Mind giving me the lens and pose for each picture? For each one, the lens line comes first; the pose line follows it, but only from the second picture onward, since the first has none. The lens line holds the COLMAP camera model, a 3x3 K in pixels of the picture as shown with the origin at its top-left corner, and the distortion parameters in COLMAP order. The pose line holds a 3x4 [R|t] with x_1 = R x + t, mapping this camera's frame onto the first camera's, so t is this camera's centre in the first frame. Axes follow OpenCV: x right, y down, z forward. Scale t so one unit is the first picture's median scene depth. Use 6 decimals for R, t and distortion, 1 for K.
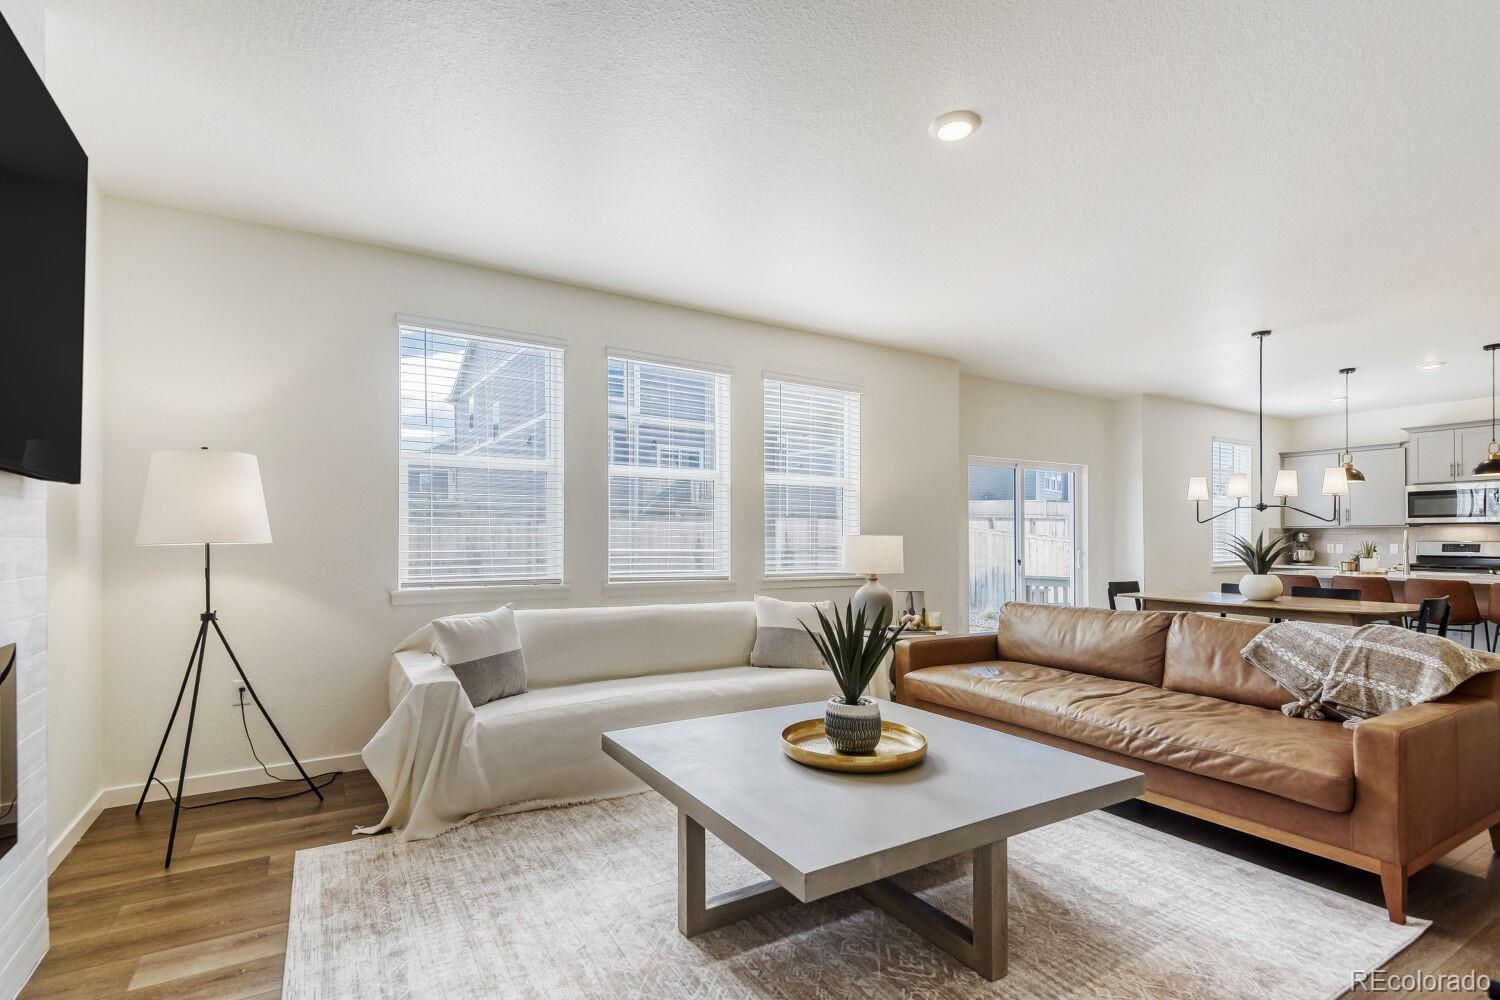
lens RADIAL K [[702.8, 0, 745.1], [0, 702.8, 538.0], [0, 0, 1]] dist [-0.000228, -0.000200]
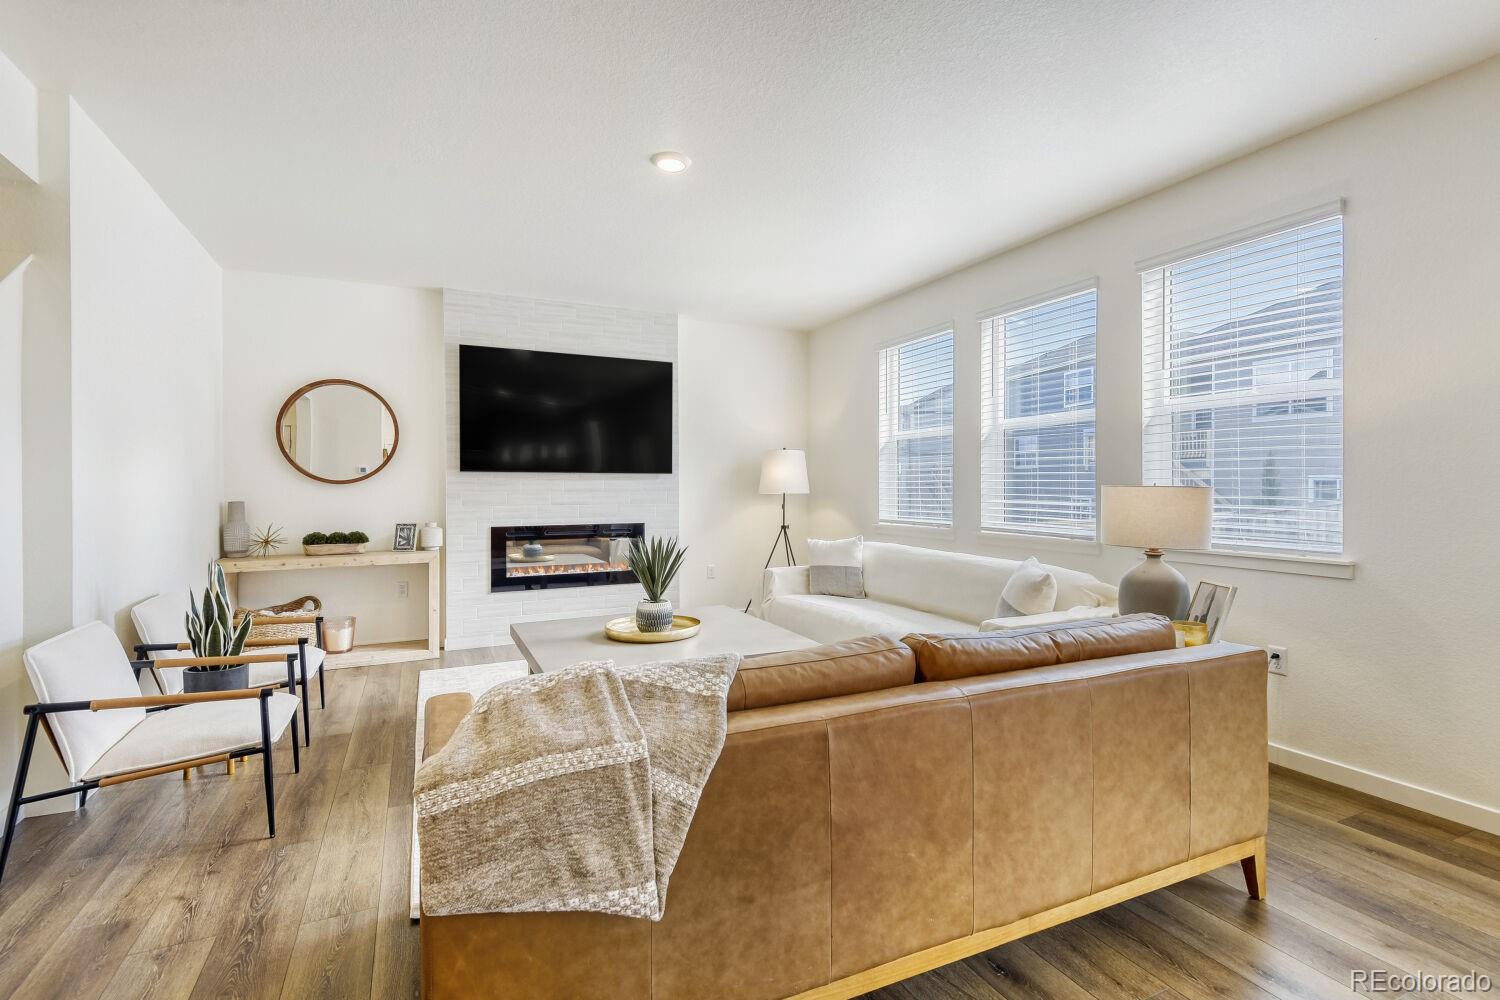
lens RADIAL K [[712.6, 0, 755.6], [0, 712.6, 511.7], [0, 0, 1]] dist [0.000889, 0.000003]
pose [[-0.080071, 0.034490, -0.996192, 0.850732], [0.006415, 0.999398, 0.034085, -0.004072], [0.996769, -0.003661, -0.080244, 0.694105]]
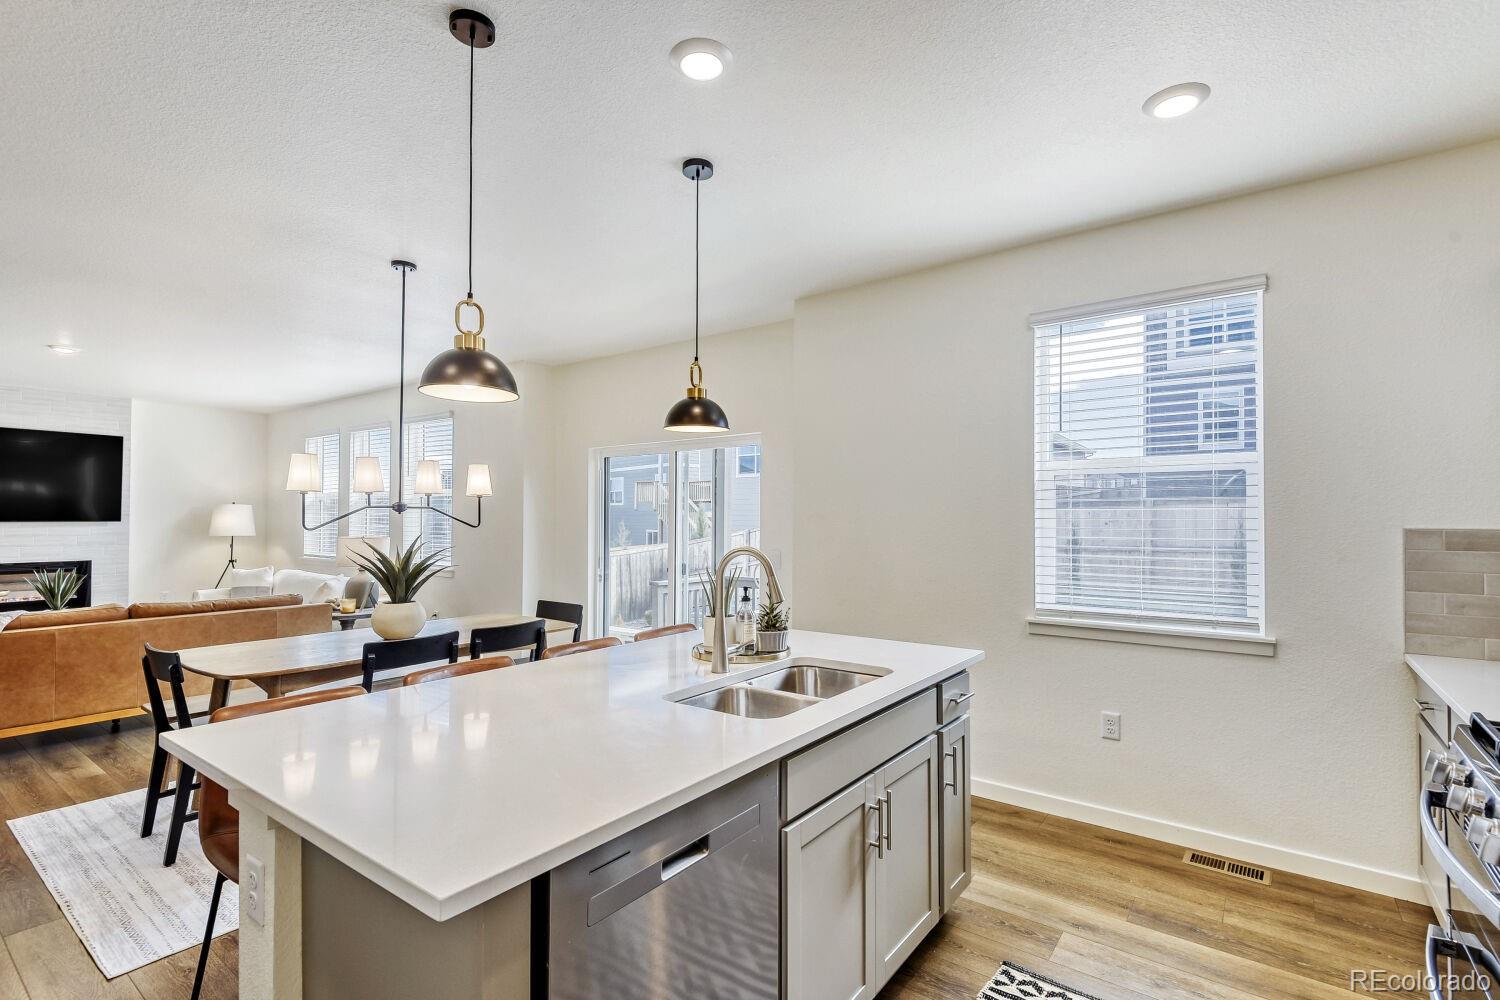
lens RADIAL K [[704.4, 0, 750.0], [0, 704.4, 500.0], [0, 0, 1]] dist [0.010111, -0.000321]
pose [[0.400175, -0.018091, -0.916260, 1.525692], [0.004322, 0.999831, -0.017854, -0.037691], [0.916429, 0.003185, 0.400185, 1.041986]]
